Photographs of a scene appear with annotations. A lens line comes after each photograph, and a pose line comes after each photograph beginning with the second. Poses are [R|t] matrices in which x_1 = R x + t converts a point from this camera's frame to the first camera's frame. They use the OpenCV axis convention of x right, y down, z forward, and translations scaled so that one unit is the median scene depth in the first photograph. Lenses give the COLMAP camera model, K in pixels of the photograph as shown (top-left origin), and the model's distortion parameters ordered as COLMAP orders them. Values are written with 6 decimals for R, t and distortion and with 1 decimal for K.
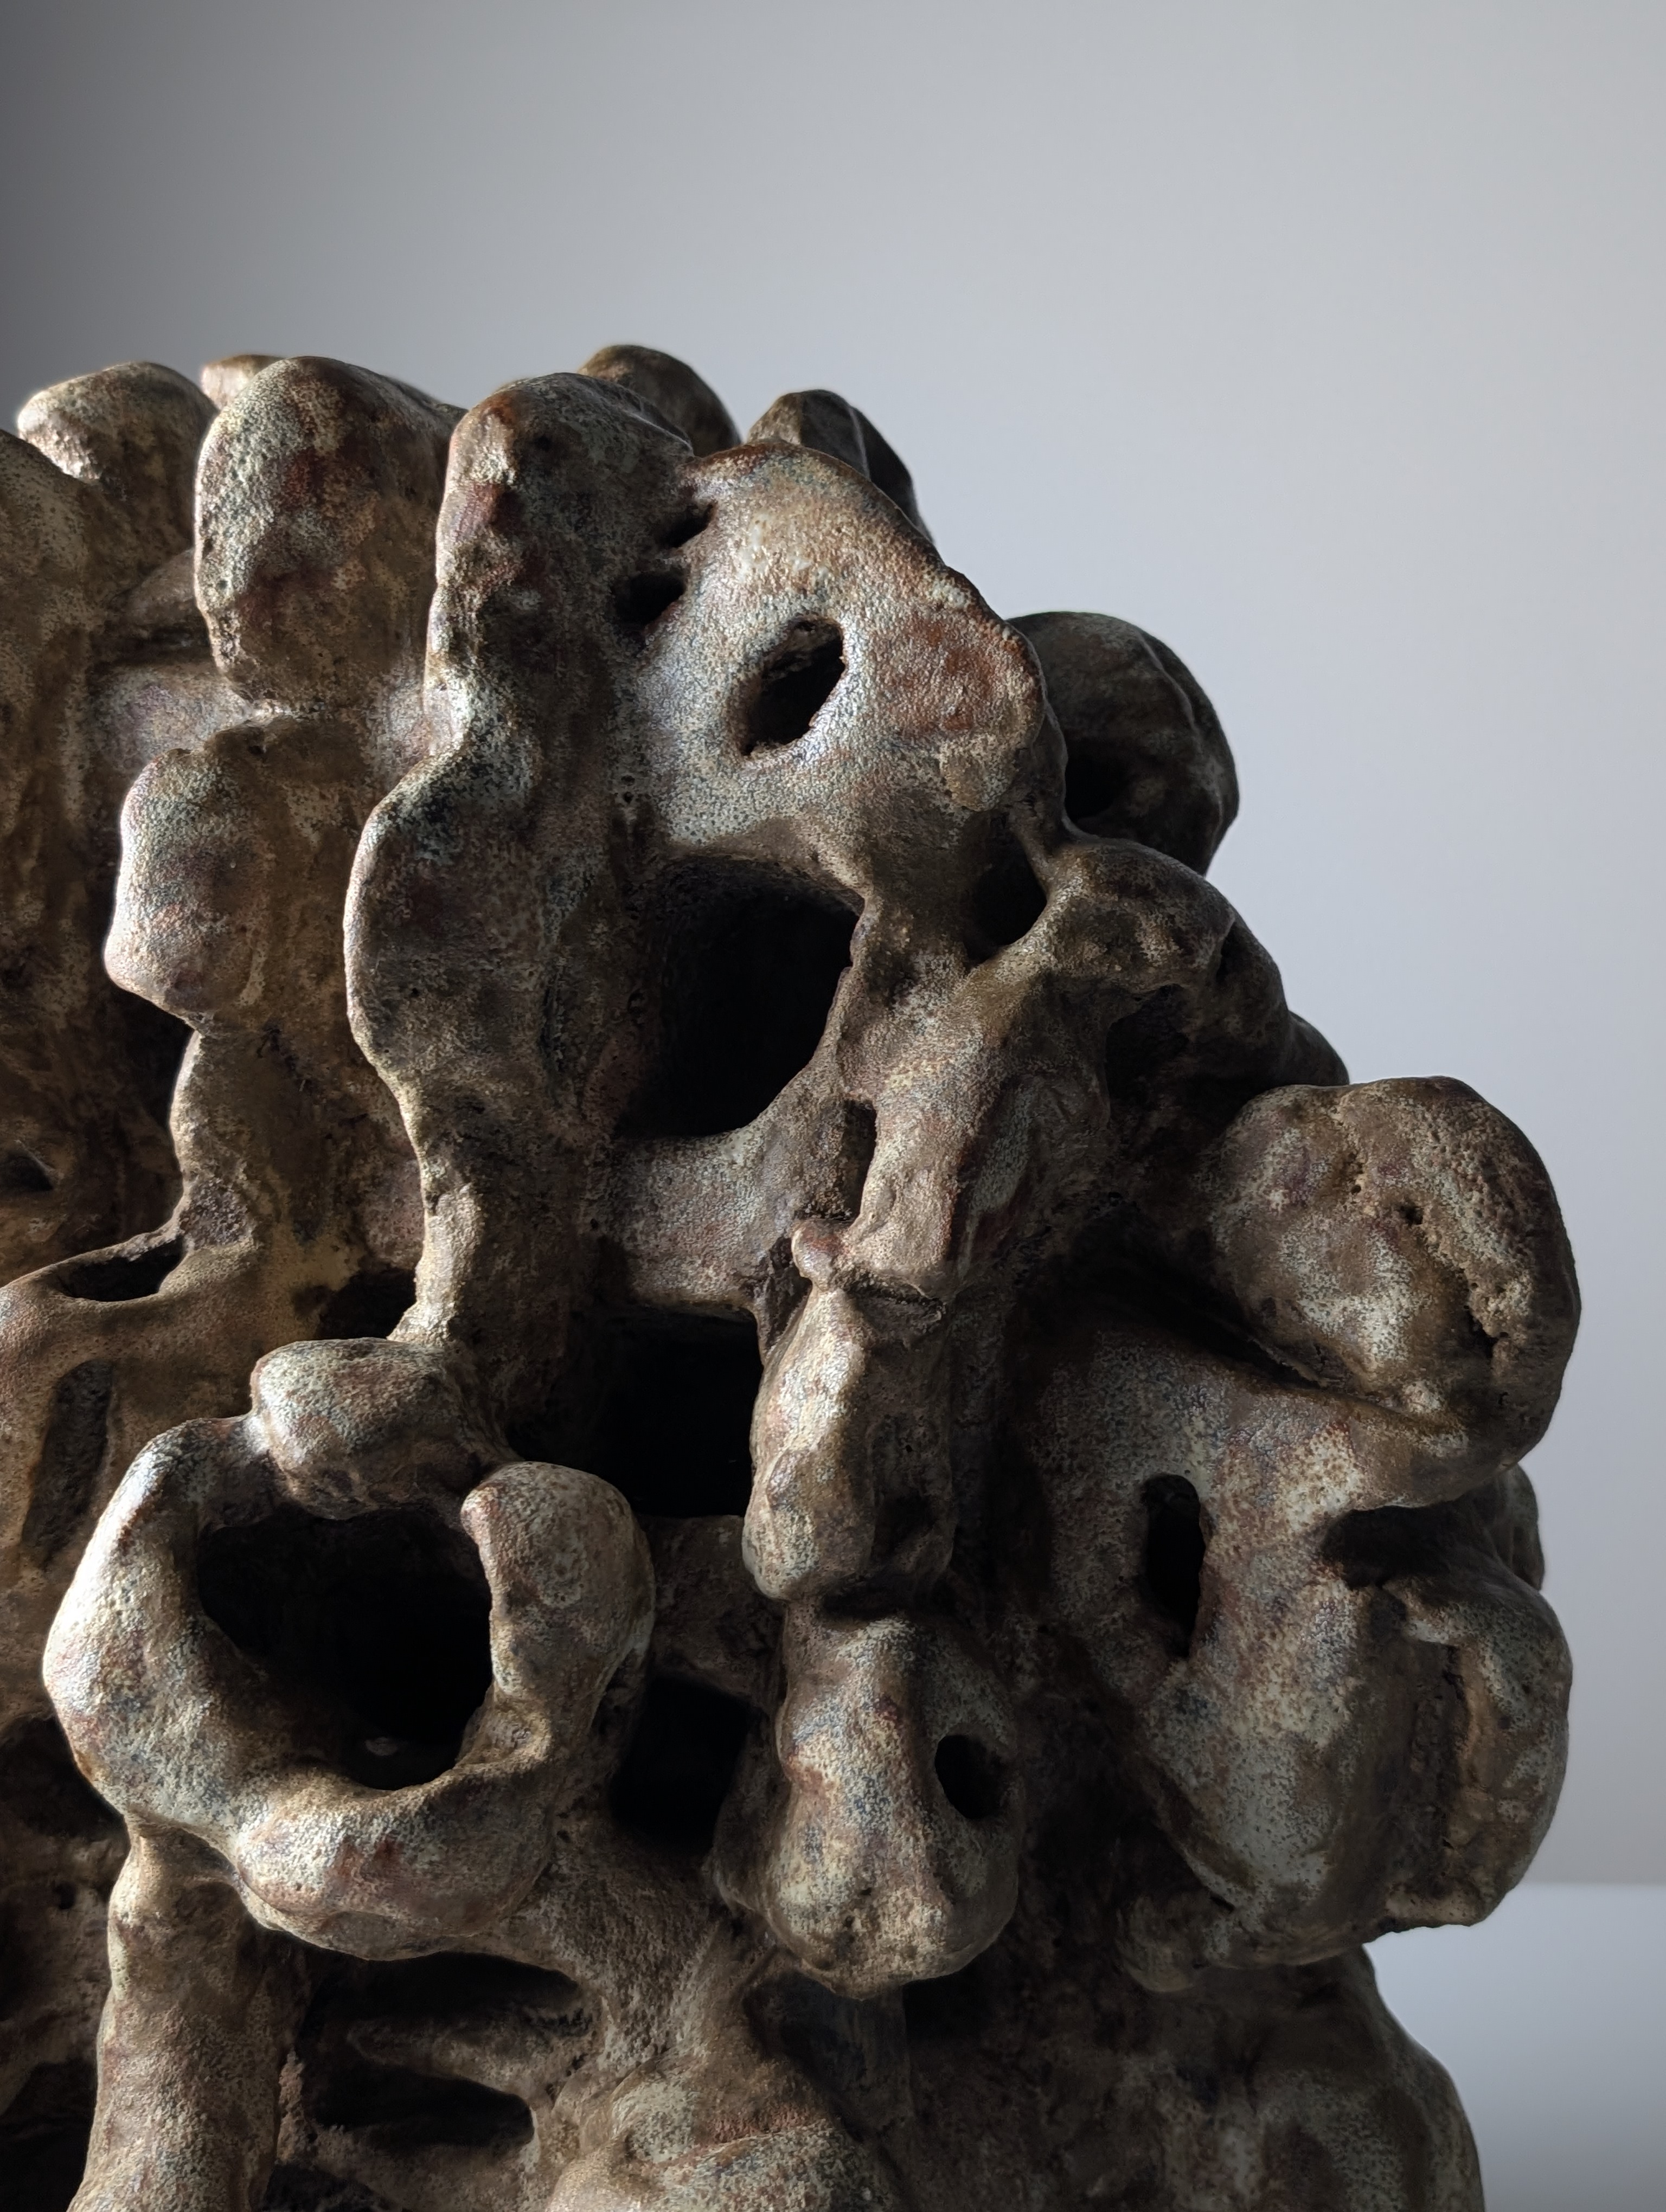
lens RADIAL K [[2447.6, 0, 869.9], [0, 2447.6, 1083.2], [0, 0, 1]] dist [0.171053, -0.754171]
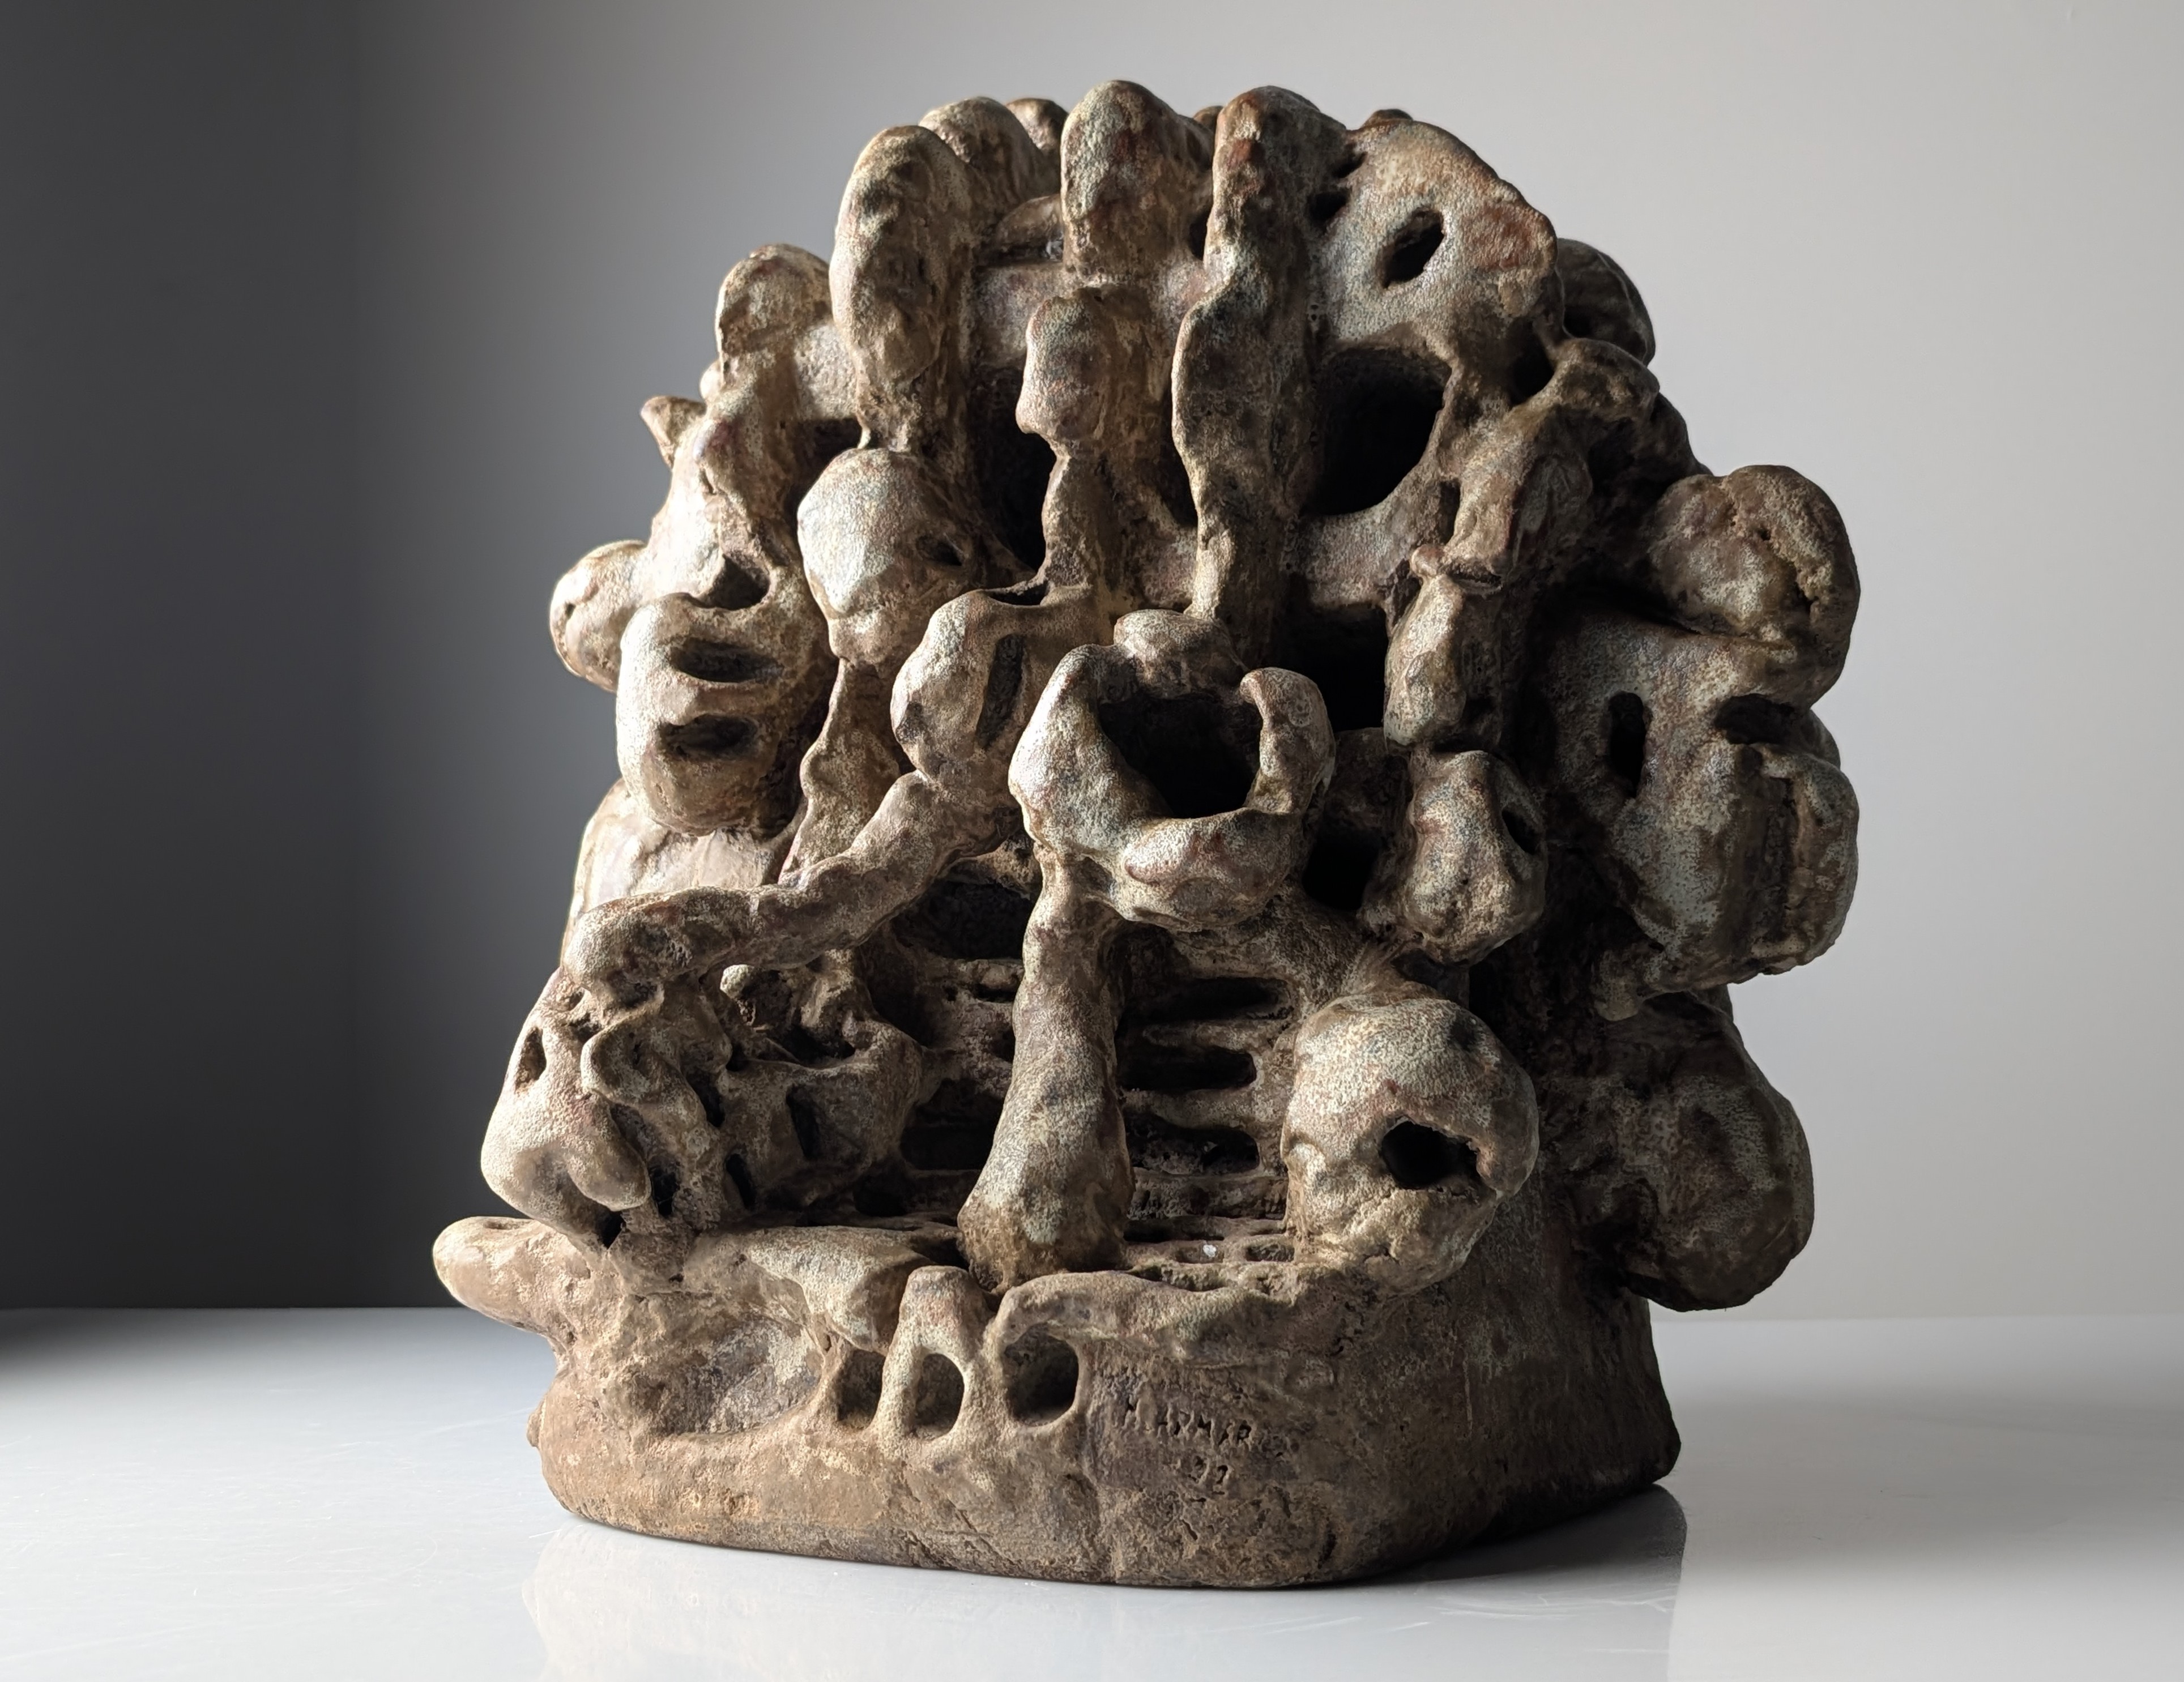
lens RADIAL K [[2465.2, 0, 1092.0], [0, 2465.2, 841.0], [0, 0, 1]] dist [0.273970, -1.556416]
pose [[0.999220, 0.004398, -0.039232, -0.191789], [-0.006462, 0.998592, -0.052661, 0.365493], [0.038945, 0.052874, 0.997841, -0.796267]]
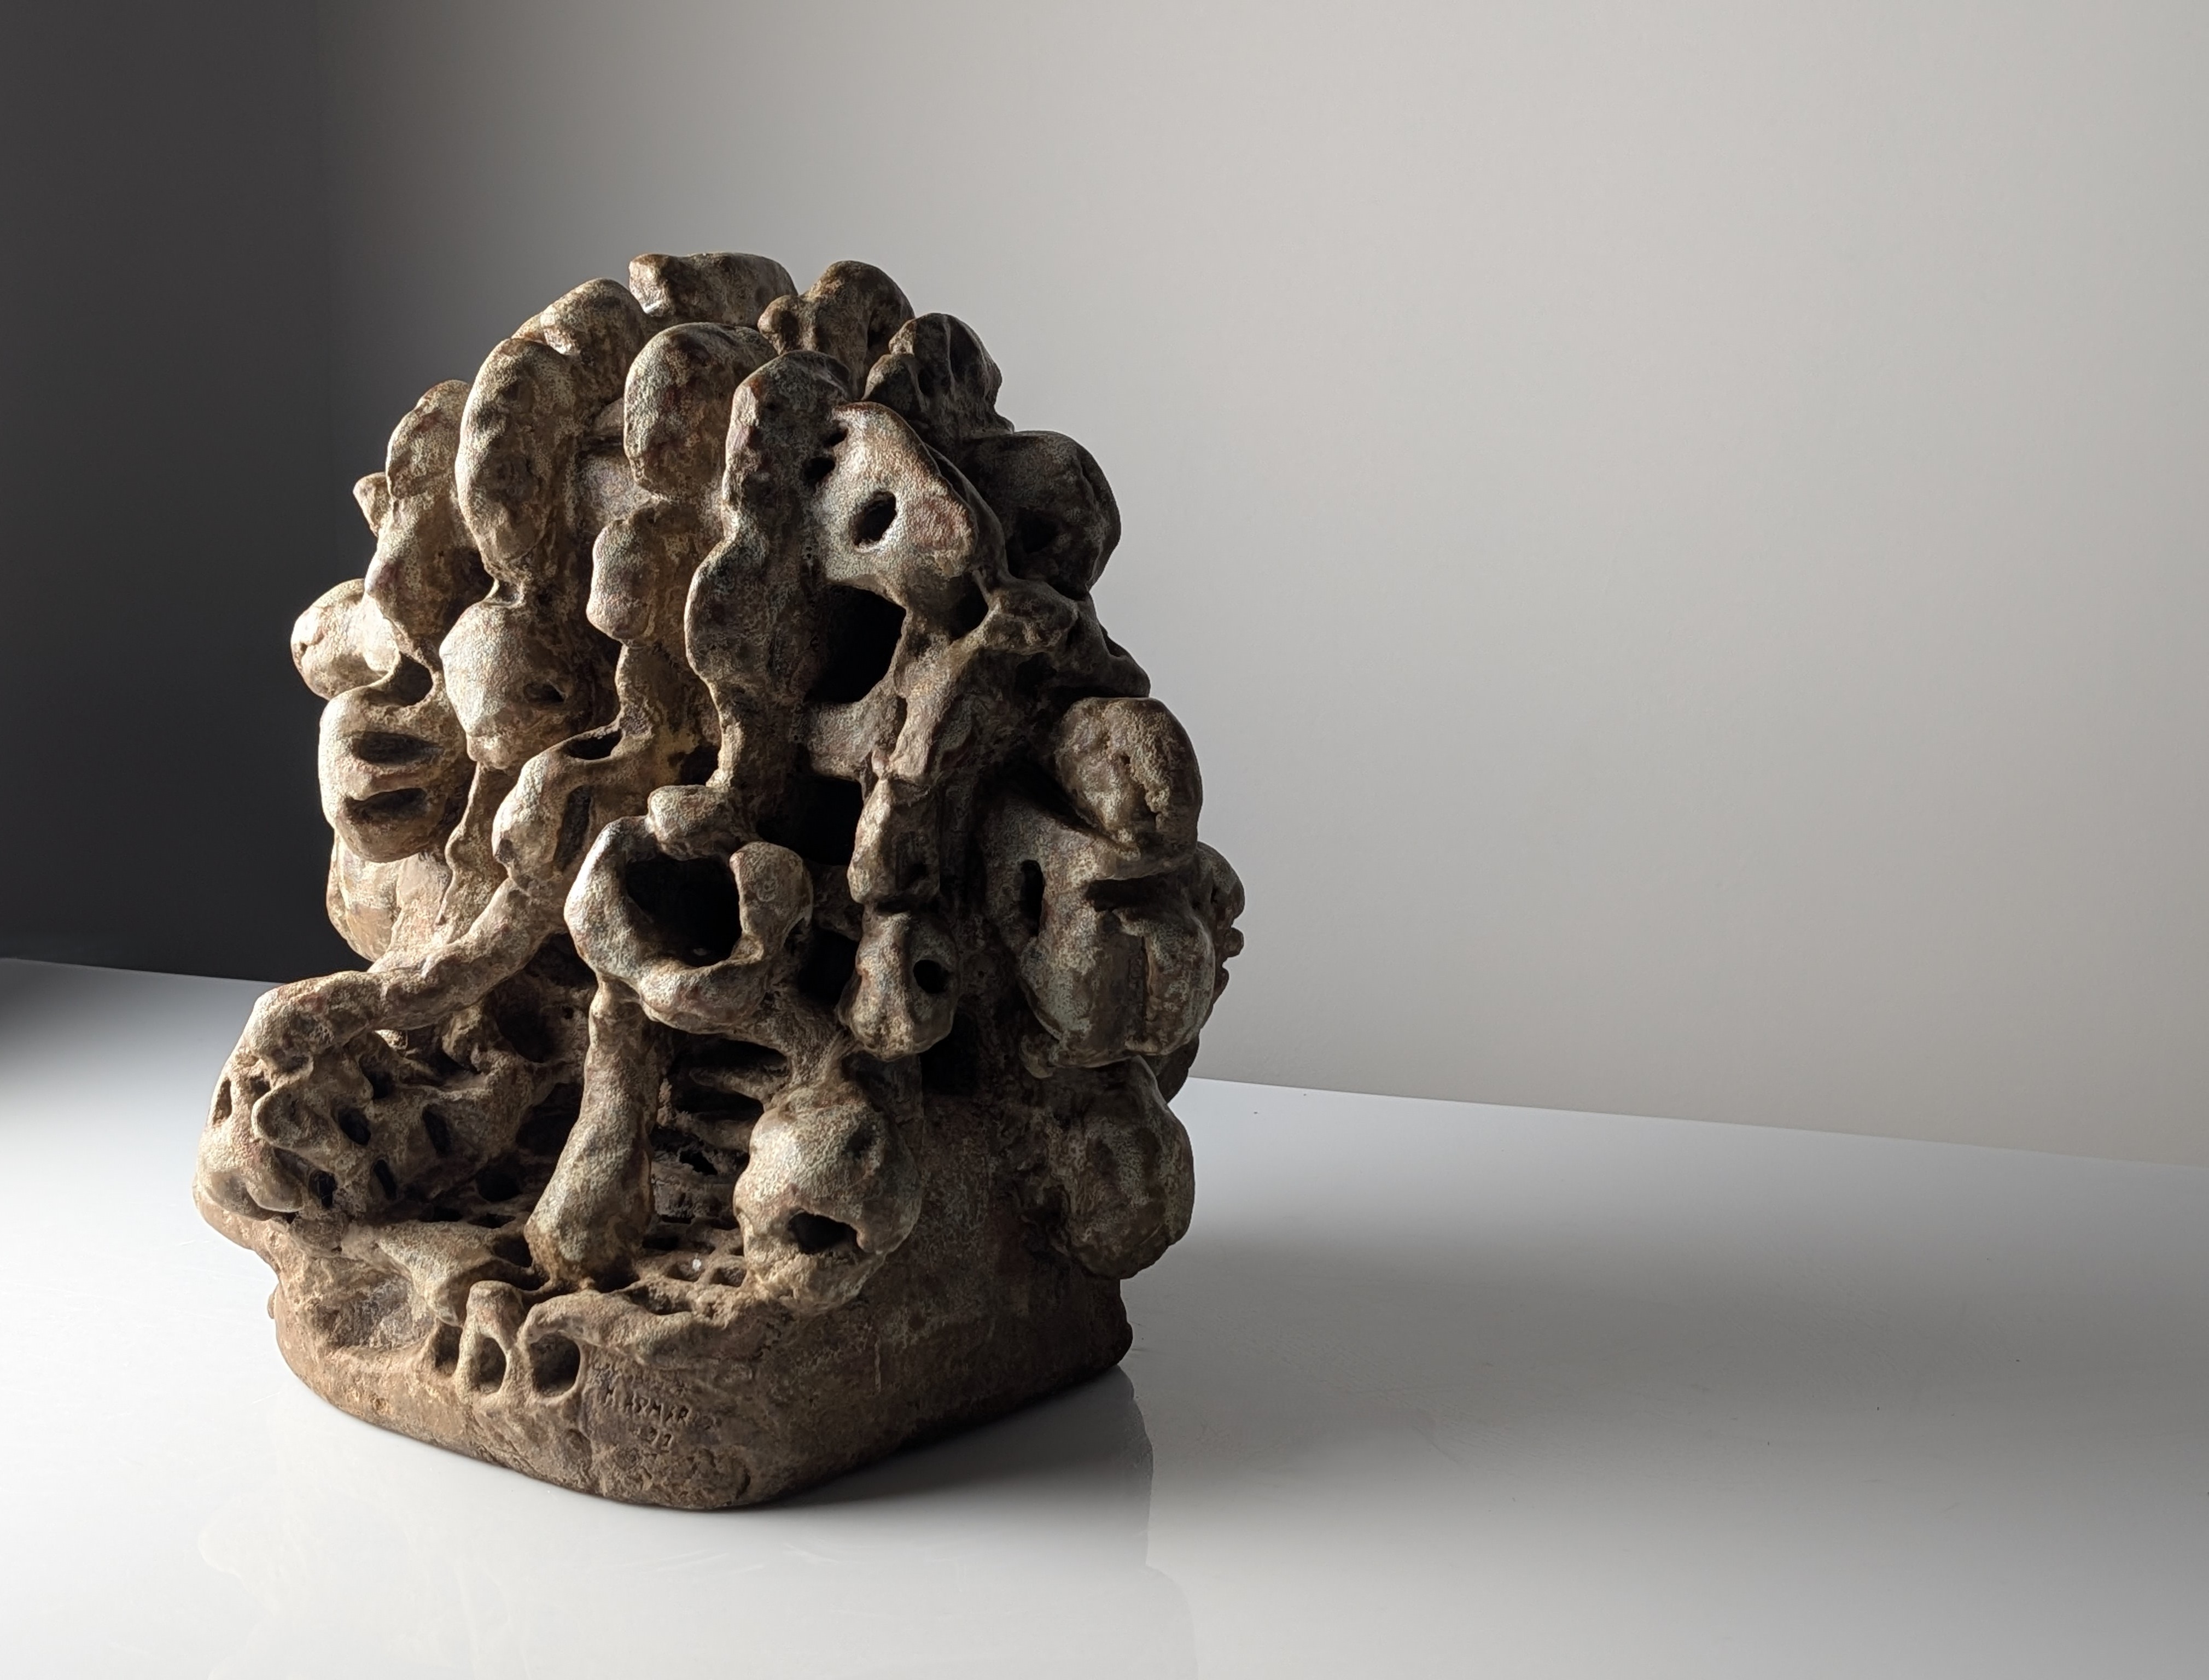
lens RADIAL K [[2802.6, 0, 1100.3], [0, 2802.6, 847.8], [0, 0, 1]] dist [0.235107, -1.064488]
pose [[0.992797, 0.055199, -0.106338, 0.475176], [-0.032745, 0.978765, 0.202351, -0.399661], [0.115250, -0.197412, 0.973523, -1.609567]]
